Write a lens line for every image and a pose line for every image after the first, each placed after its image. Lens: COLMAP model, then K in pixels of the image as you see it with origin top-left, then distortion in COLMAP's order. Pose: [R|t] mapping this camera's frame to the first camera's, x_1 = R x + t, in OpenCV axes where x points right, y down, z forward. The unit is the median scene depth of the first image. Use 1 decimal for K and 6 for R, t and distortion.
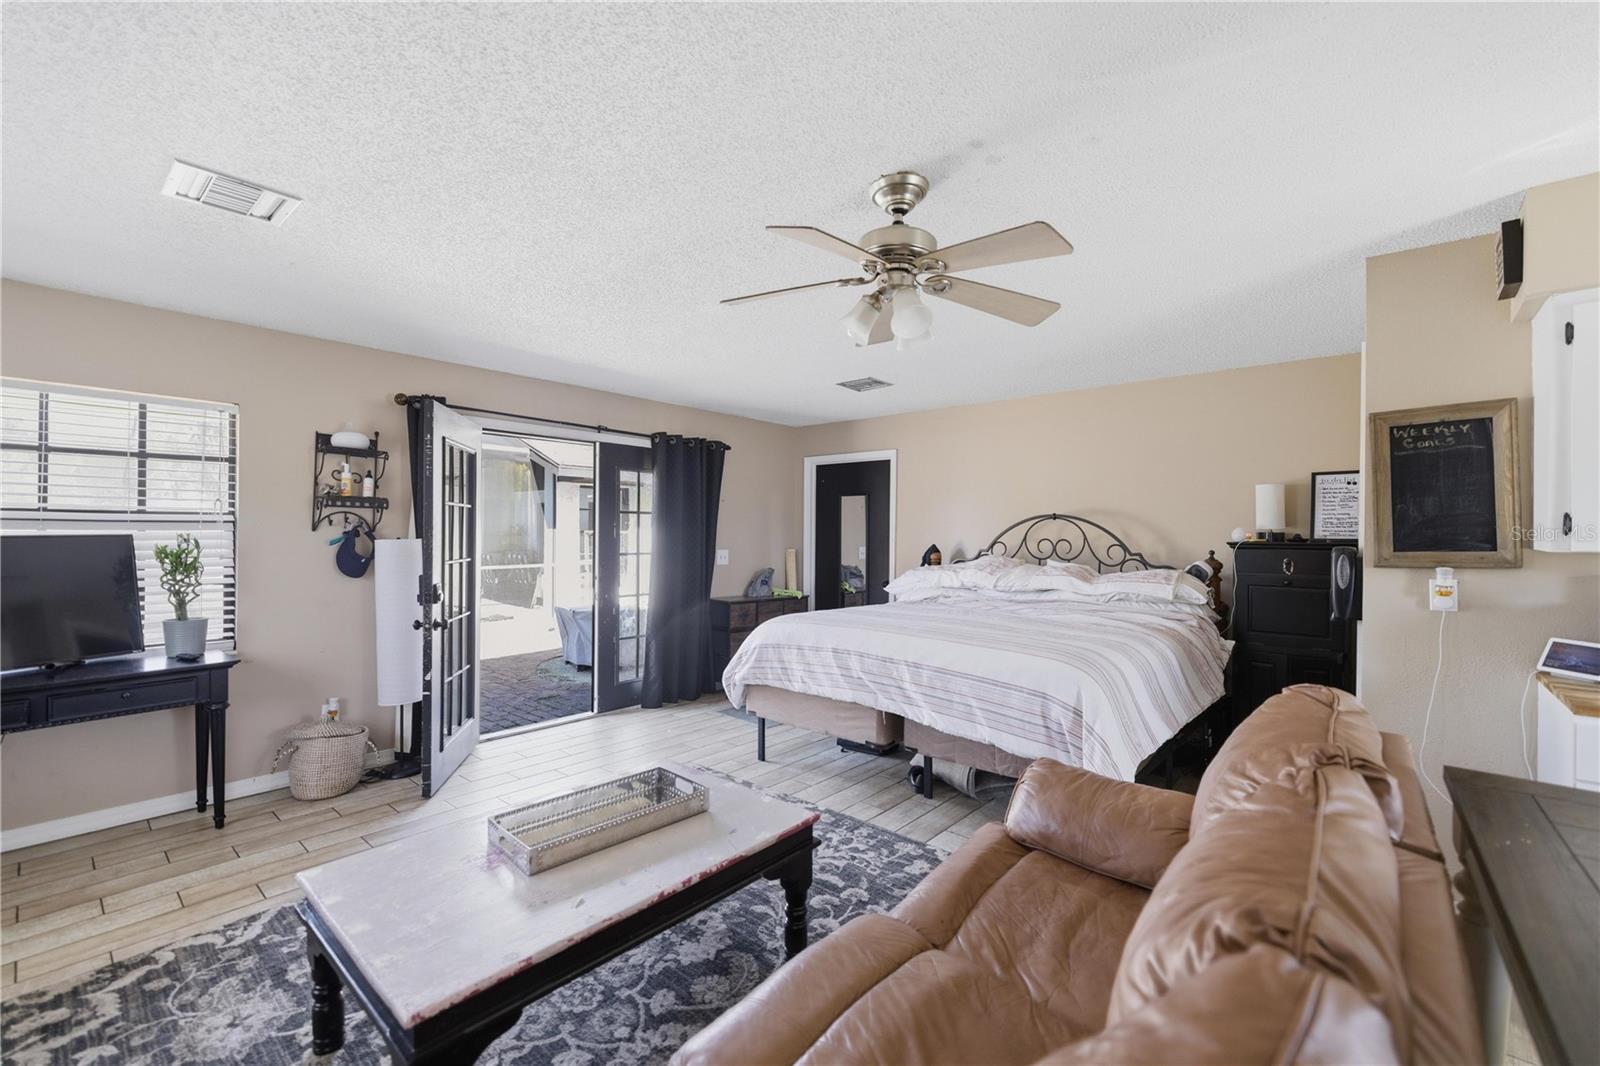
lens RADIAL K [[683.0, 0, 794.8], [0, 683.0, 534.0], [0, 0, 1]] dist [0.007016, -0.000952]
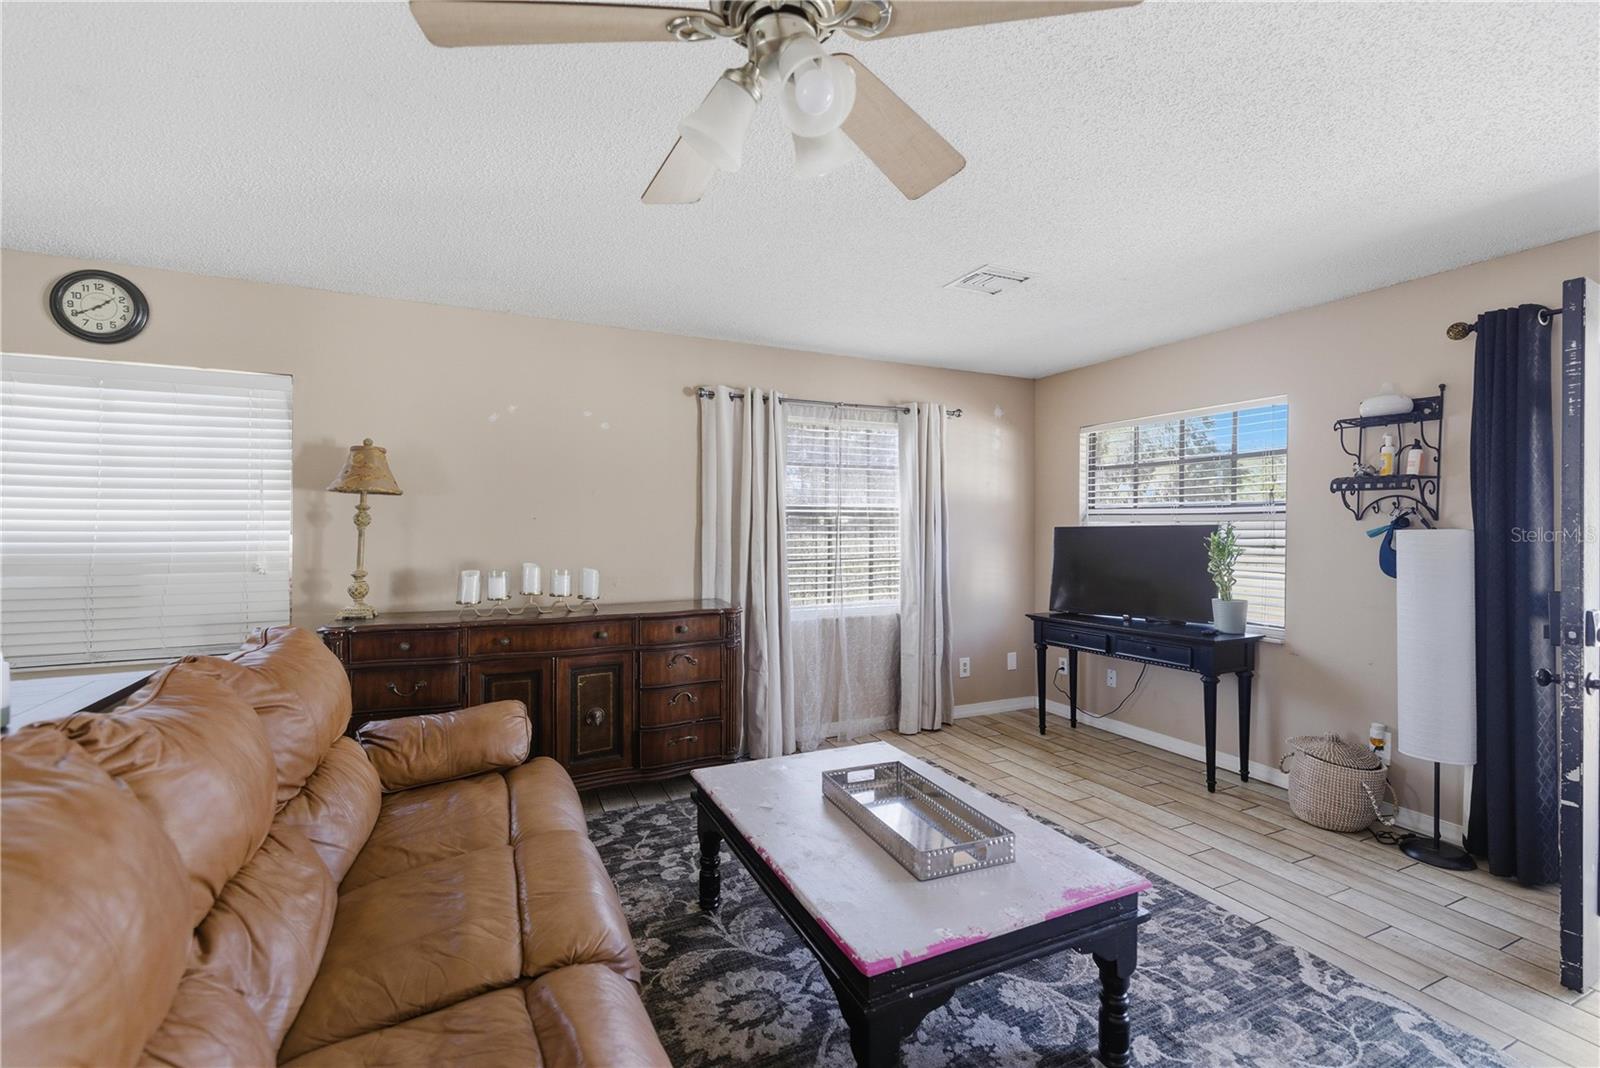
lens RADIAL K [[683.0, 0, 795.6], [0, 683.0, 525.1], [0, 0, 1]] dist [0.007016, -0.000952]
pose [[-0.413195, -0.012788, -0.910553, 0.051711], [-0.005858, 0.999918, -0.011385, 0.002245], [0.910624, 0.000630, -0.413236, 0.099993]]
